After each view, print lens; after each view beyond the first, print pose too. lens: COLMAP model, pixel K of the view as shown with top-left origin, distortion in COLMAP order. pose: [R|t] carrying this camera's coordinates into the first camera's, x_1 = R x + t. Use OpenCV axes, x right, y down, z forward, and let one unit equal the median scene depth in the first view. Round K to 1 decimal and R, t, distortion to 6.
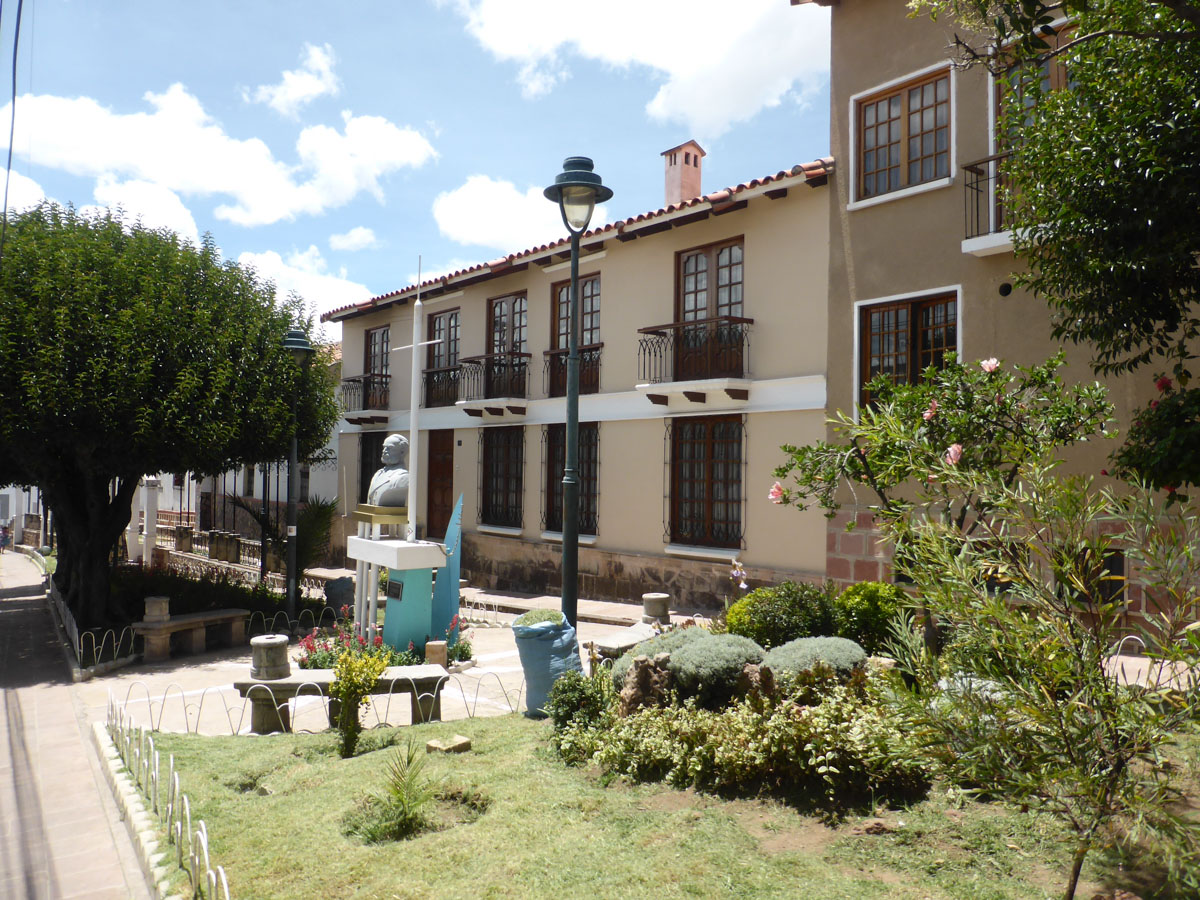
lens RADIAL K [[882.5, 0, 598.9], [0, 882.5, 452.4], [0, 0, 1]] dist [-0.012359, -0.009136]
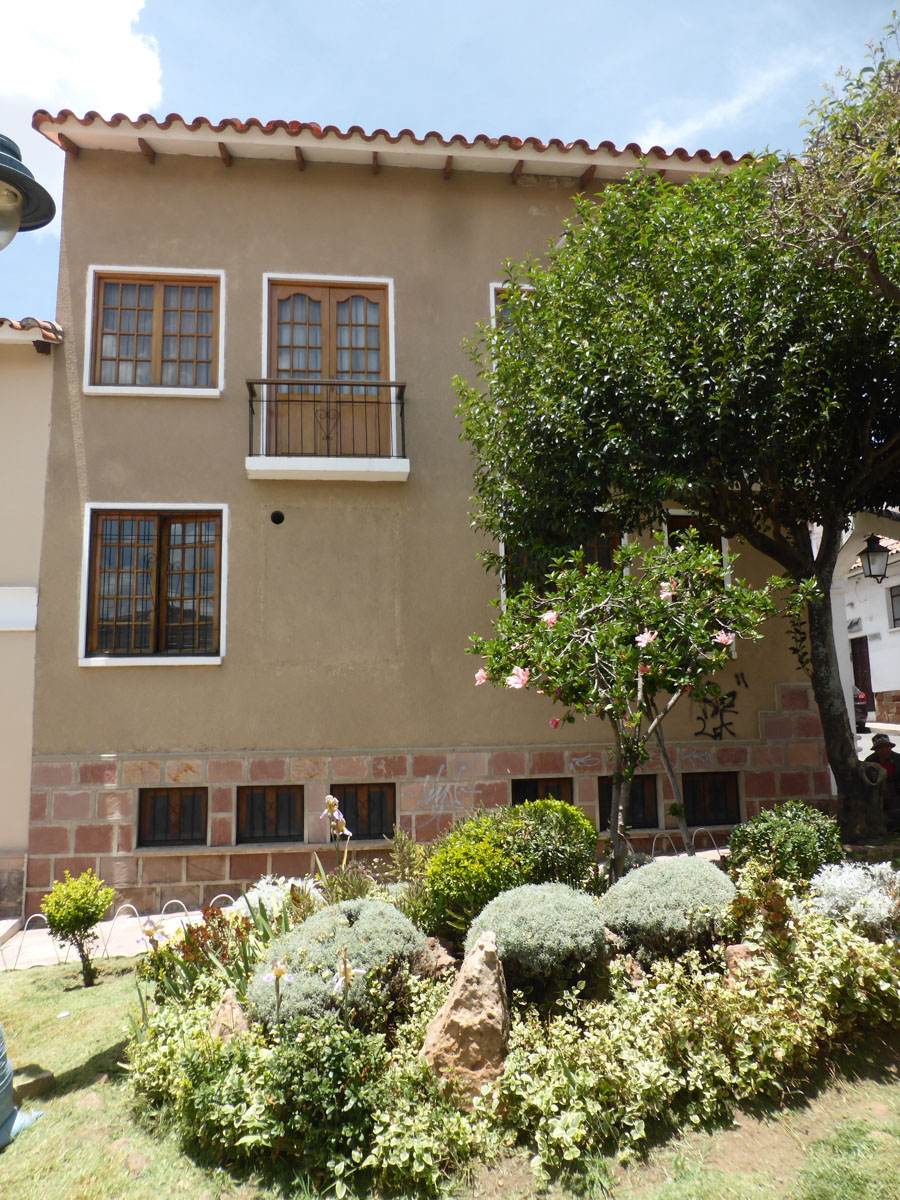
lens RADIAL K [[882.5, 0, 449.3], [0, 882.5, 596.5], [0, 0, 1]] dist [-0.012359, -0.009136]
pose [[0.523271, 0.119586, 0.843734, -0.214703], [0.009900, 0.989185, -0.146341, 0.038538], [-0.852109, 0.084929, 0.516427, 0.306487]]
